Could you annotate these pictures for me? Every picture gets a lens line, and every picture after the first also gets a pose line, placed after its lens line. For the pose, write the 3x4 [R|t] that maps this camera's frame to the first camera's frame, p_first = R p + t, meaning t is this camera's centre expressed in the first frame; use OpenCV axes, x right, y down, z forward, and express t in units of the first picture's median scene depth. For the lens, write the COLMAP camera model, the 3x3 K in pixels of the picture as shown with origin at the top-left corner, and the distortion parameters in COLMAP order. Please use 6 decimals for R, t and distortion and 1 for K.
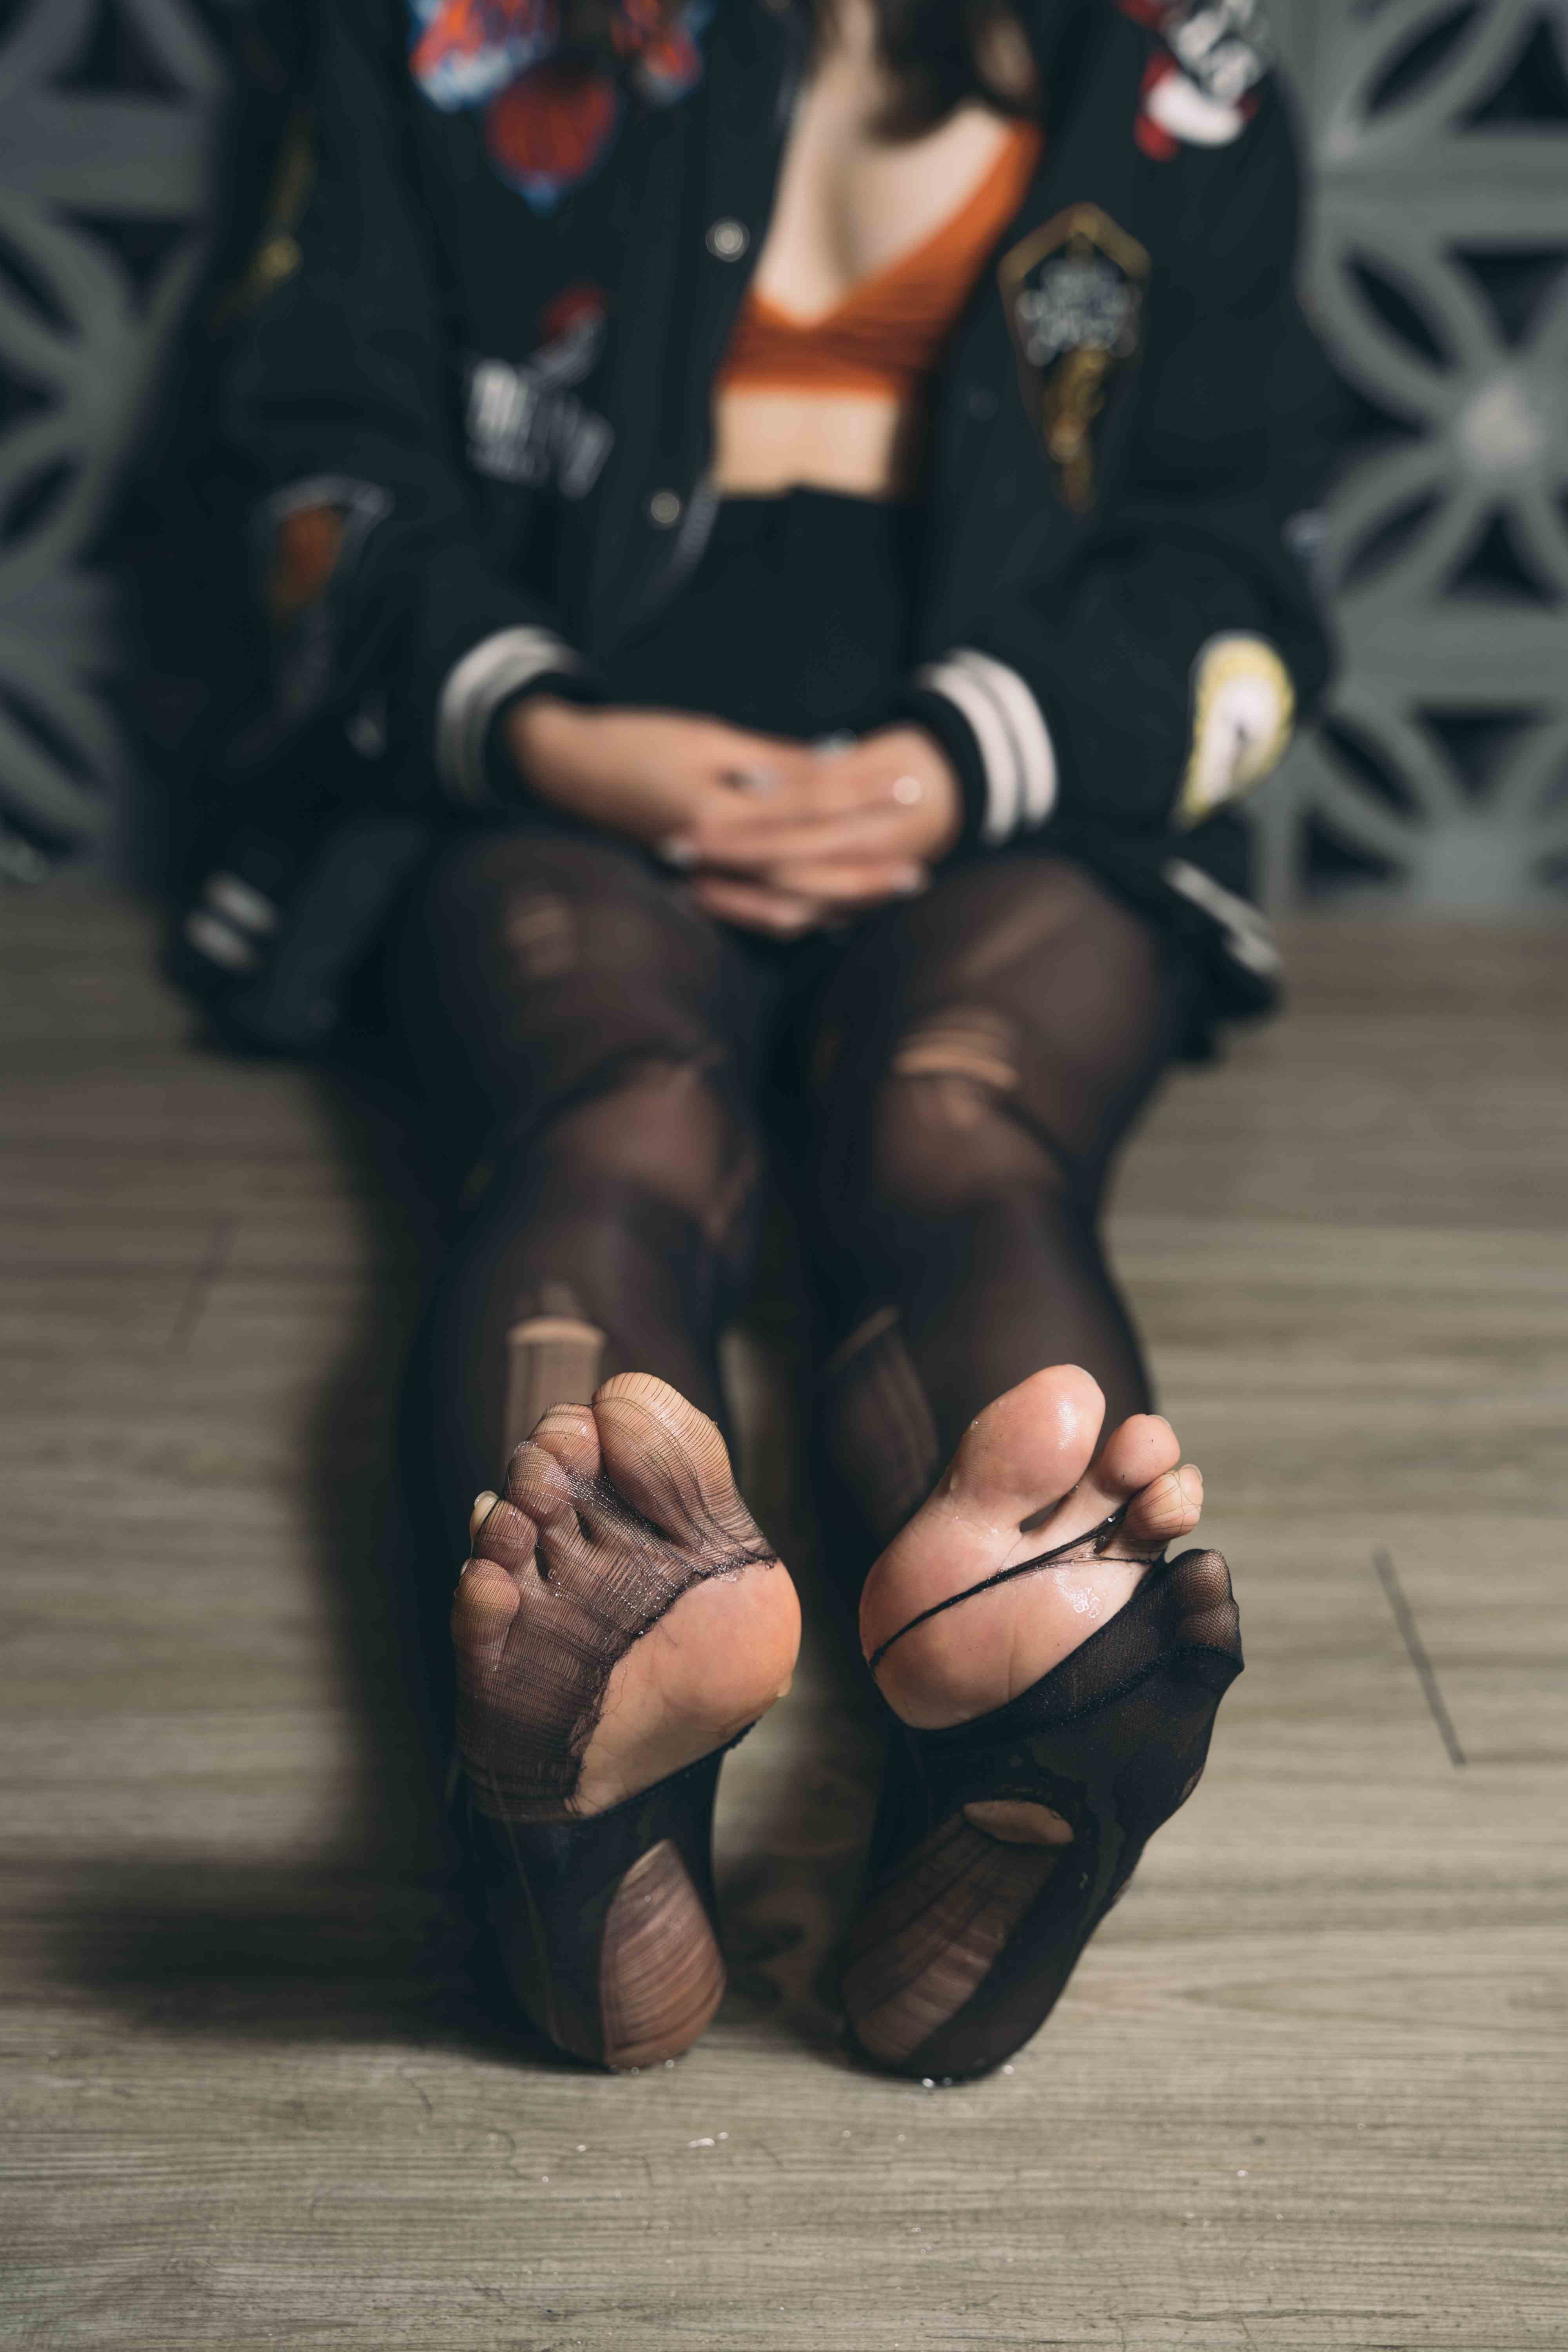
lens RADIAL K [[3644.5, 0, 798.7], [0, 3644.5, 1164.9], [0, 0, 1]] dist [0.206102, 0.000000]
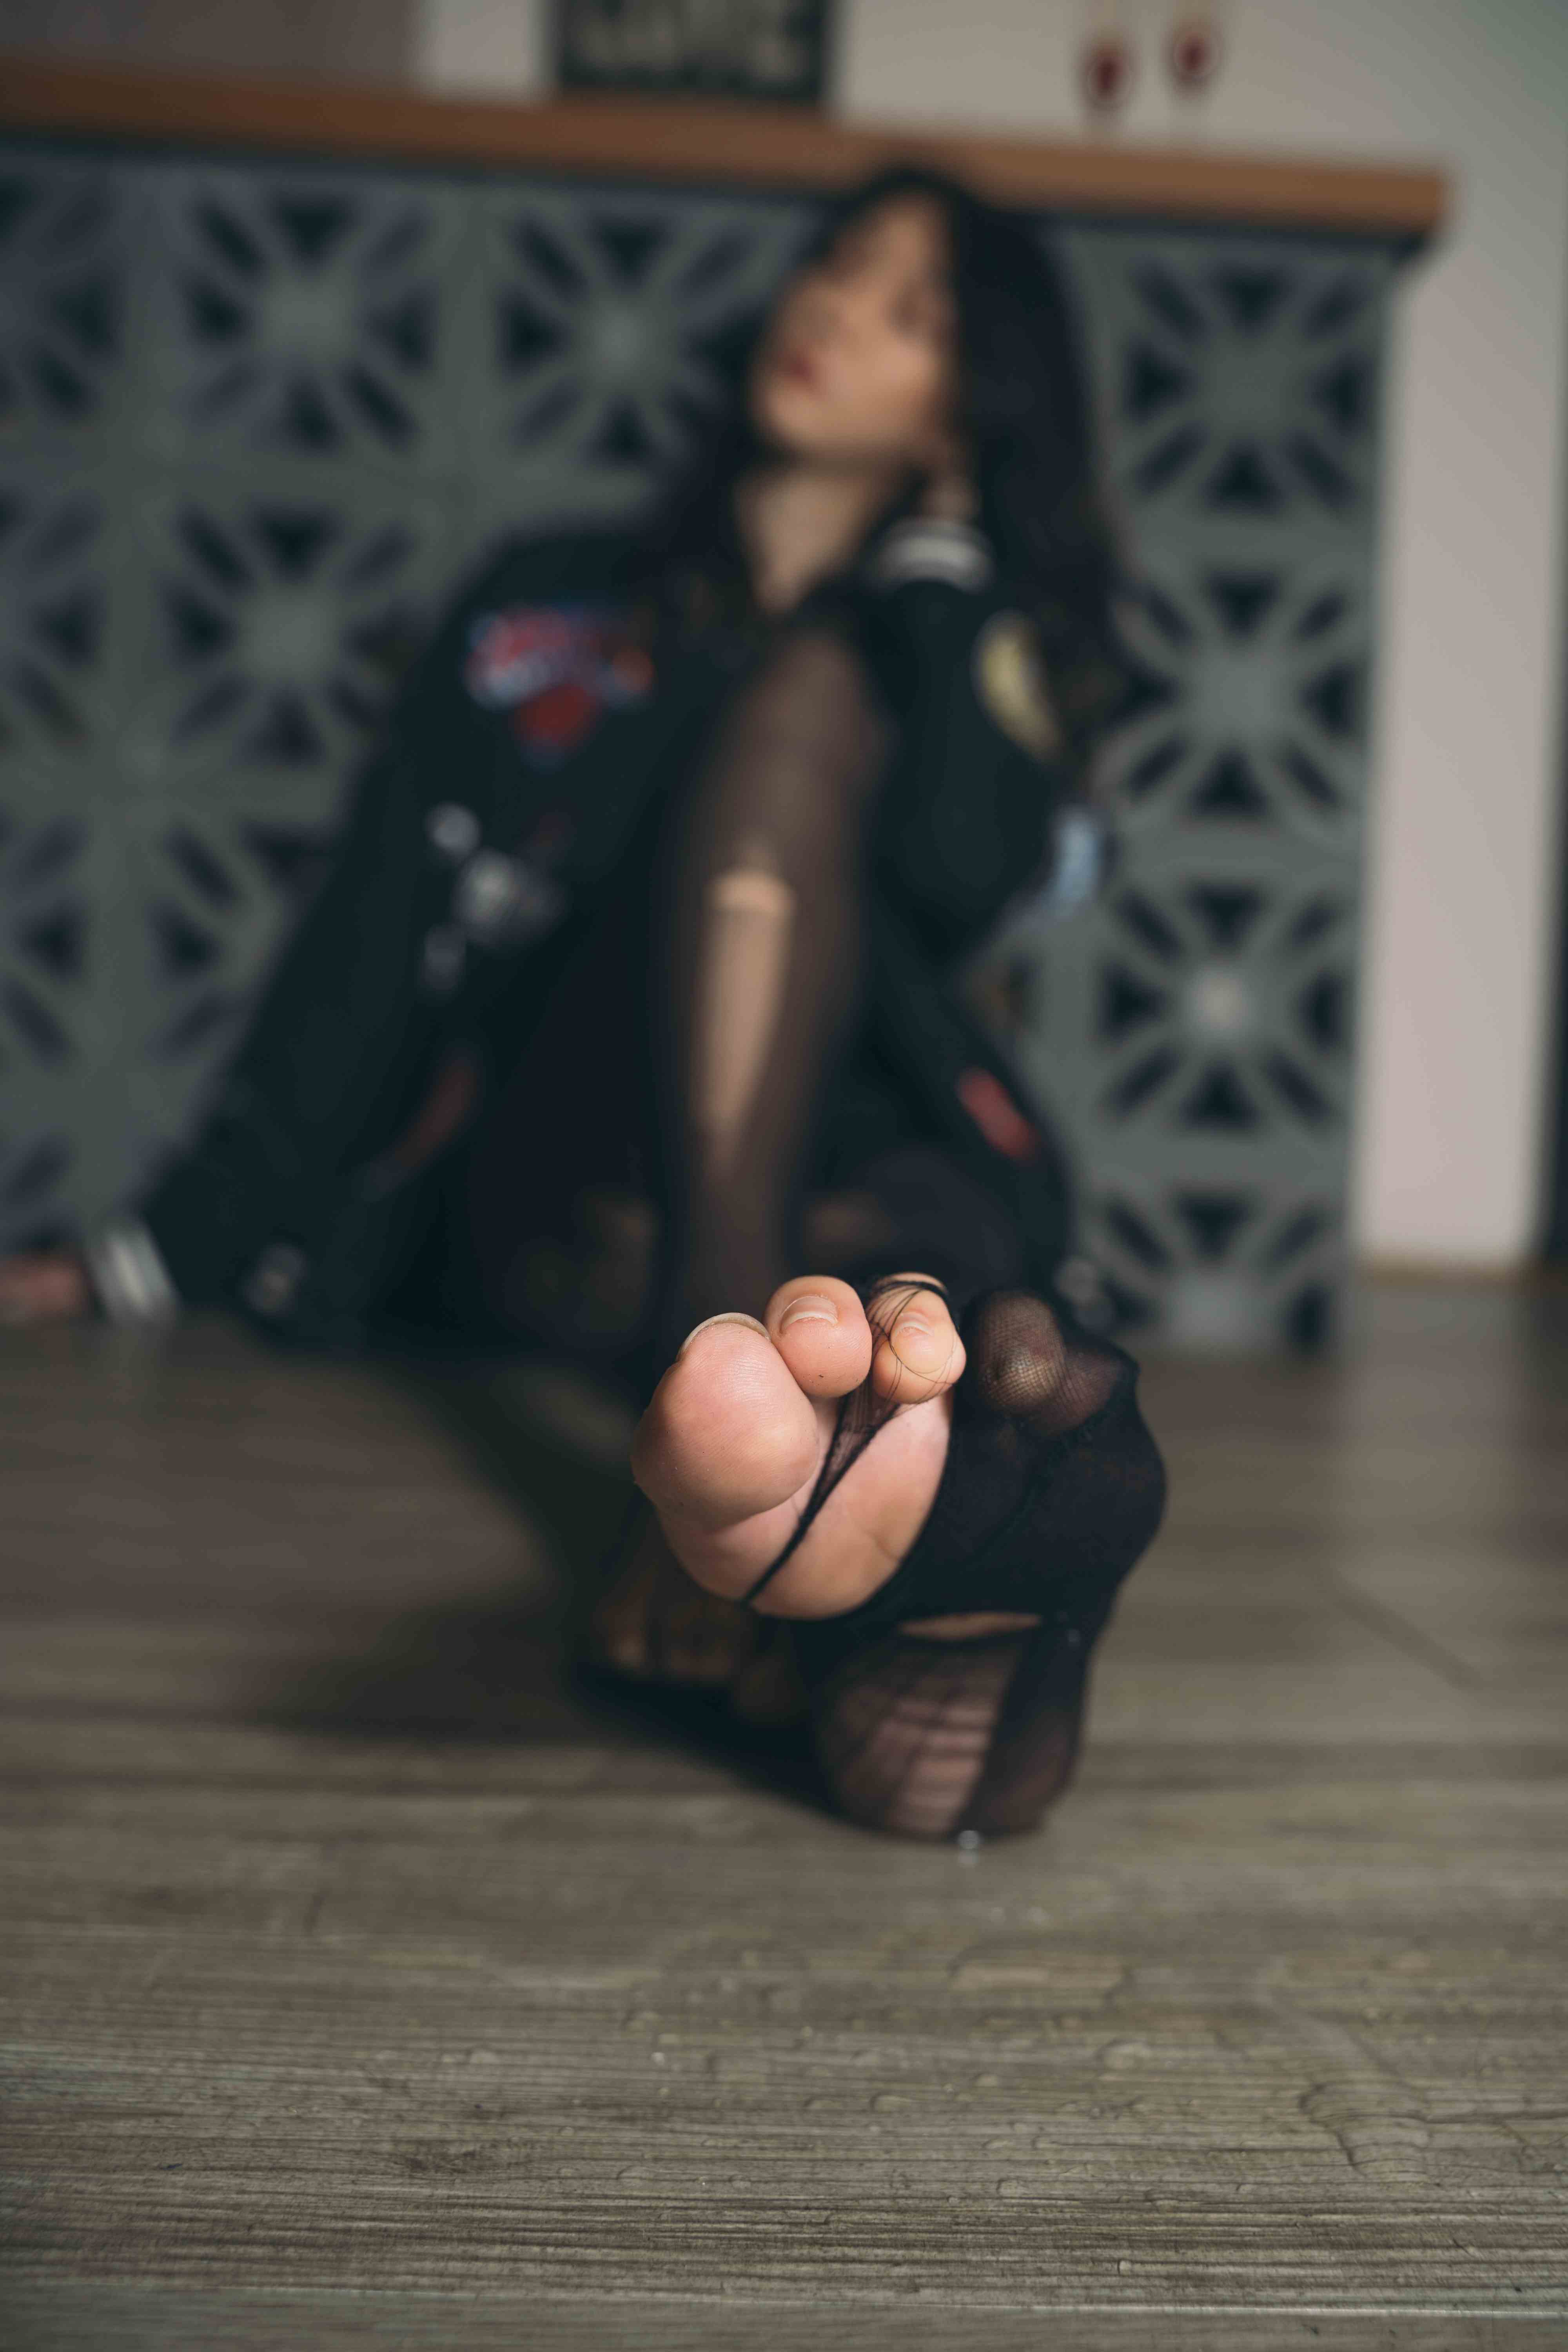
lens RADIAL K [[2041.4, 0, 795.1], [0, 2041.4, 1195.2], [0, 0, 1]] dist [-0.086763, 0.075278]
pose [[0.998461, 0.027394, 0.048216, -0.031339], [-0.011869, 0.954887, -0.296732, 0.249297], [-0.054170, 0.295703, 0.953743, 0.587272]]
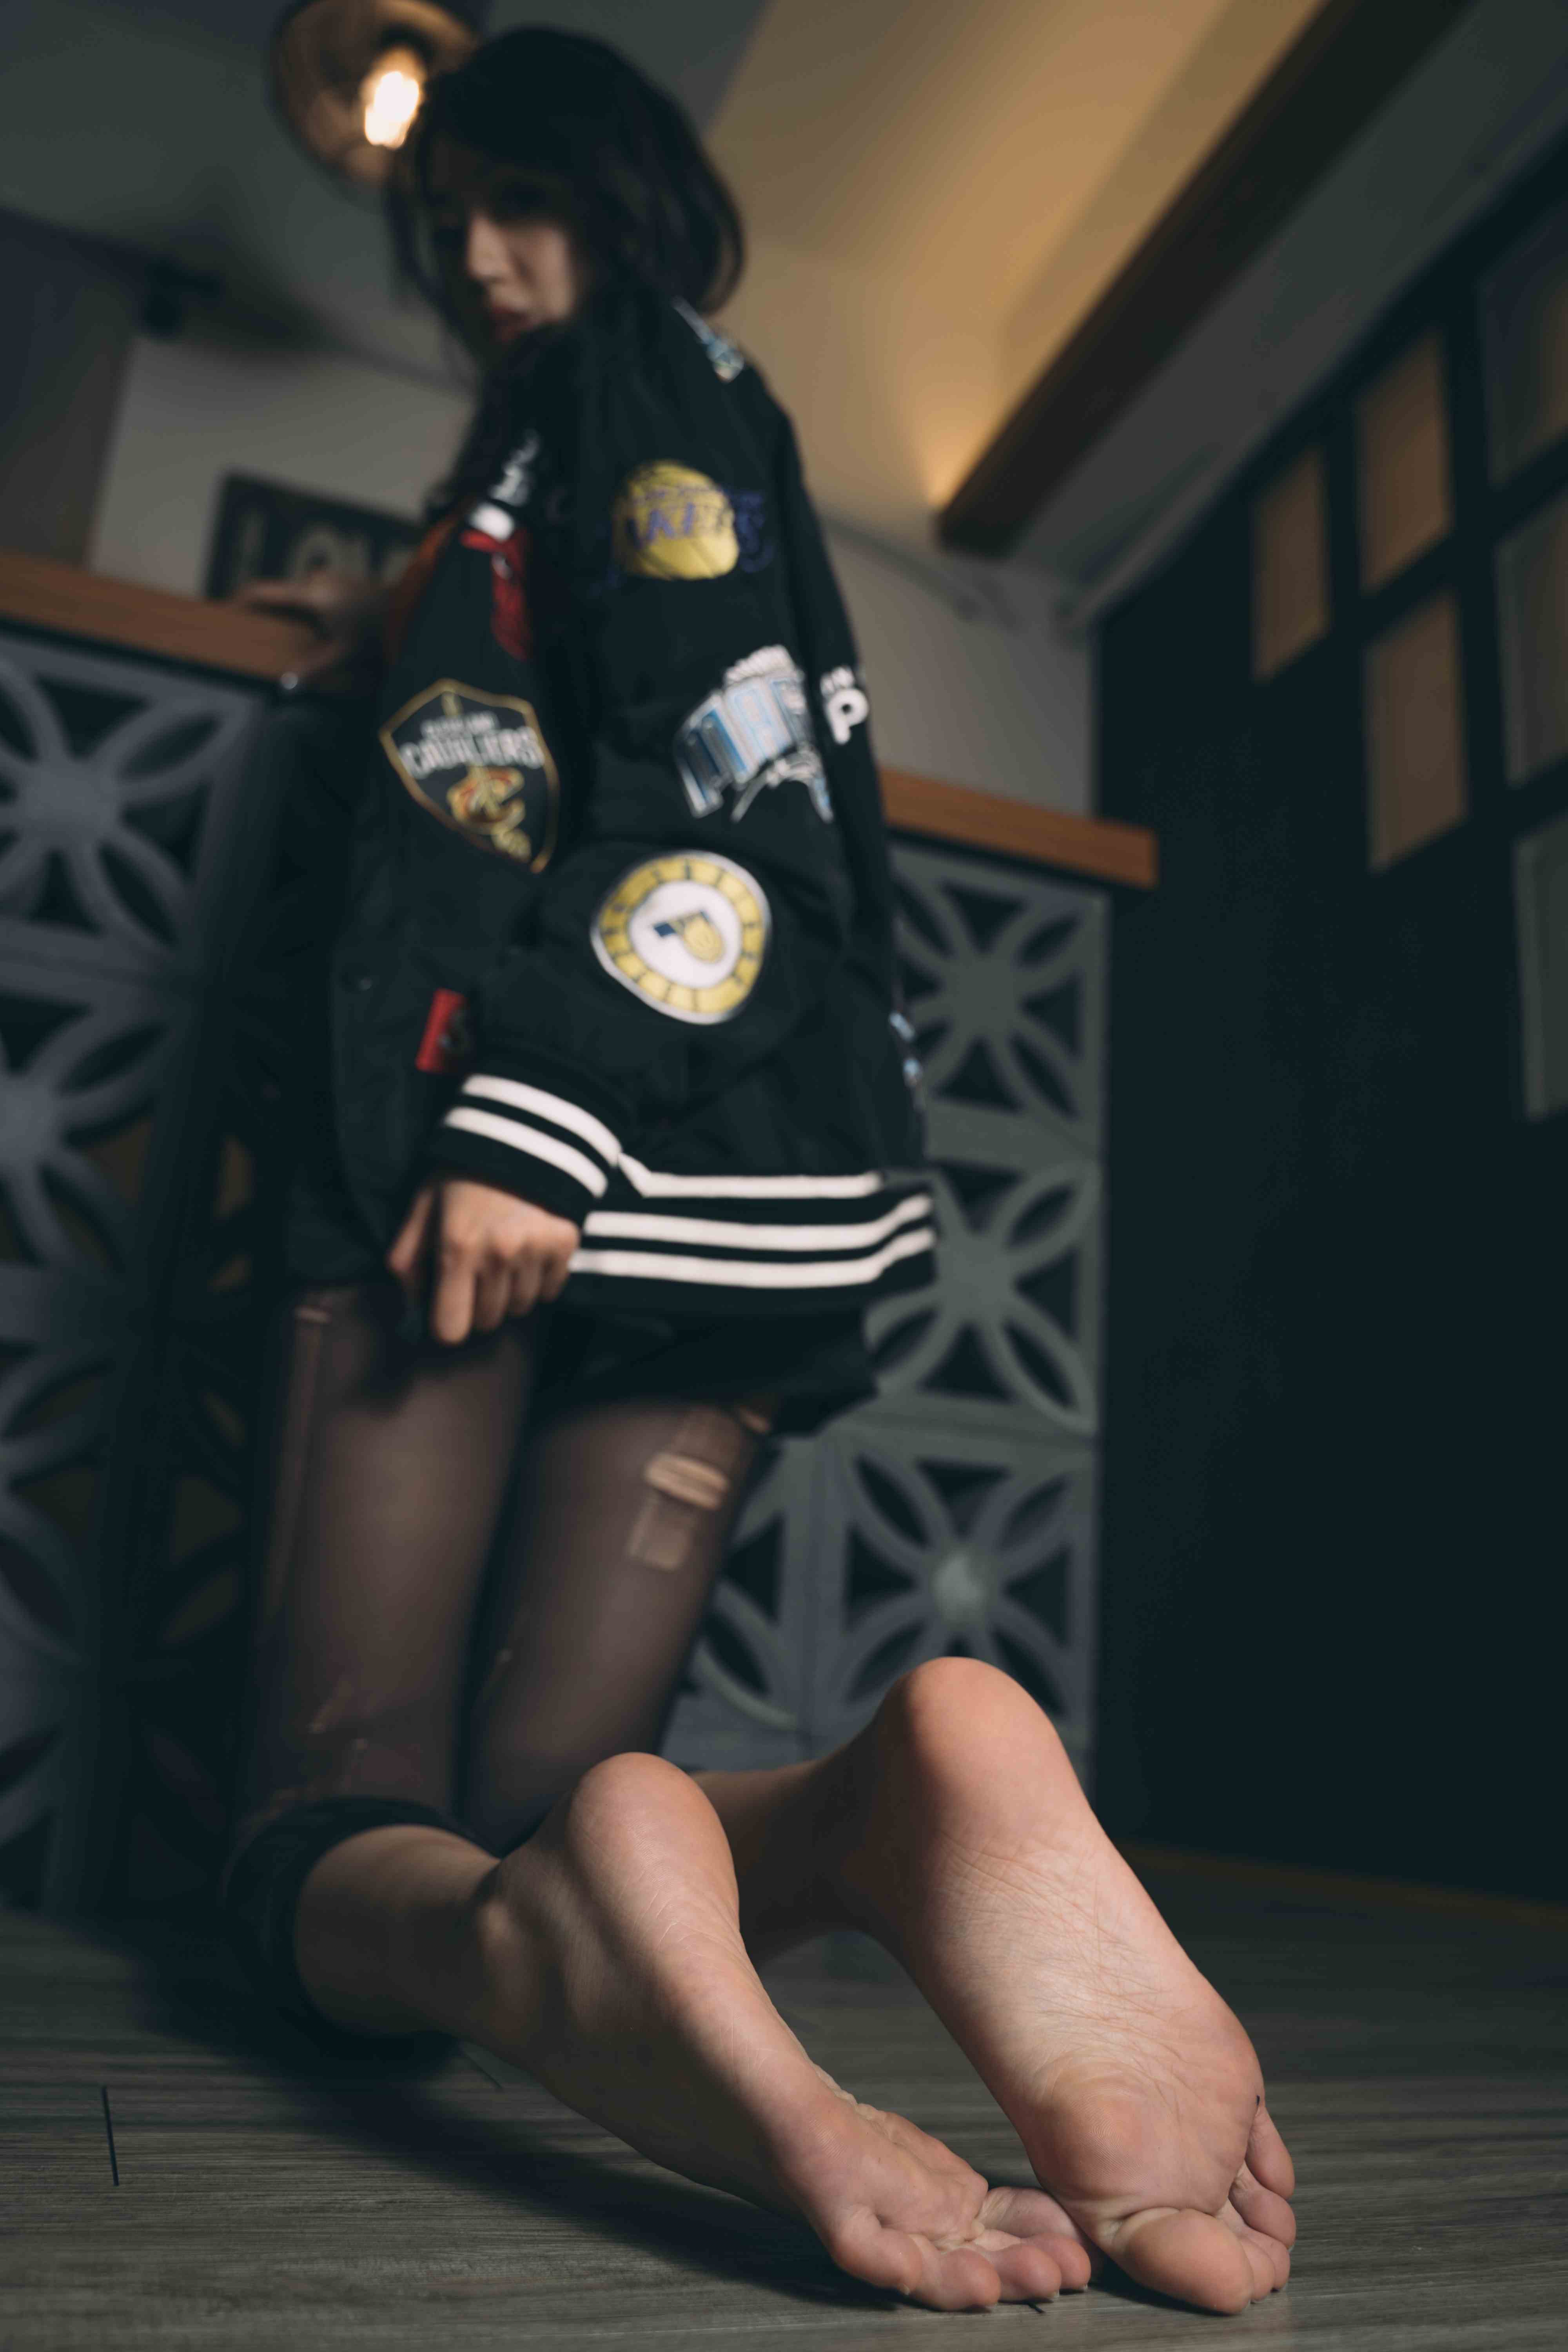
lens RADIAL K [[1935.1, 0, 794.7], [0, 1935.1, 1179.0], [0, 0, 1]] dist [-0.105256, 0.081602]
pose [[0.931481, 0.139257, 0.336081, -0.316690], [0.071806, 0.835277, -0.545120, 0.161293], [-0.356632, 0.531902, 0.768045, 0.803225]]
